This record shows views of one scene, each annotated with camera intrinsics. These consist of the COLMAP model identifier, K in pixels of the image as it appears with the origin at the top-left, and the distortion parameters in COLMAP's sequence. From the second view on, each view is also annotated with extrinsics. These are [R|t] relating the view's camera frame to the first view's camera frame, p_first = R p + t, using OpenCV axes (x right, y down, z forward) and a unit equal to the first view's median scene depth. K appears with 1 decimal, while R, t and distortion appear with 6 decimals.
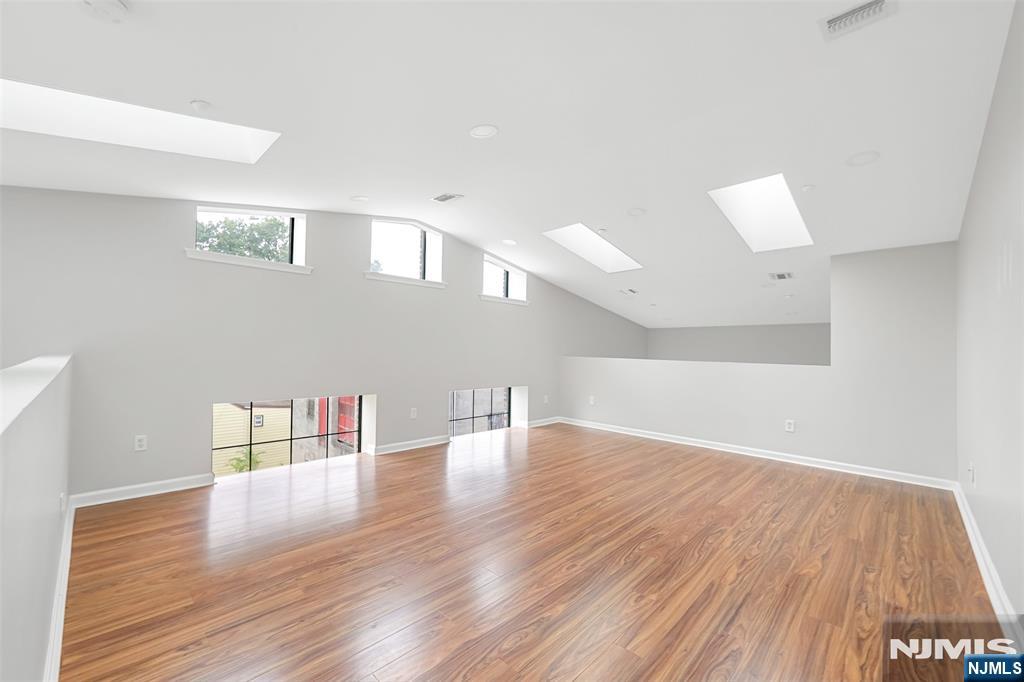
lens RADIAL K [[411.3, 0, 510.1], [0, 411.3, 345.1], [0, 0, 1]] dist [-0.002251, 0.000474]
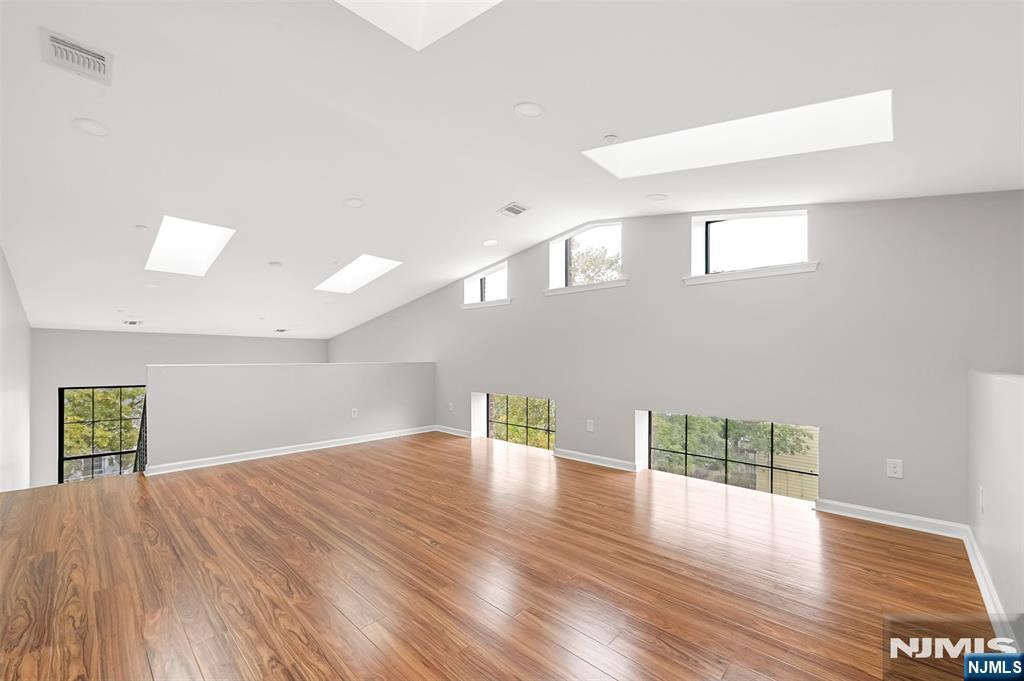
lens RADIAL K [[411.3, 0, 490.1], [0, 411.3, 359.4], [0, 0, 1]] dist [-0.002251, 0.000474]
pose [[-0.013463, -0.016690, -0.999770, 1.509195], [0.008895, 0.999819, -0.016811, 0.055352], [0.999870, -0.009120, -0.013312, 1.647997]]
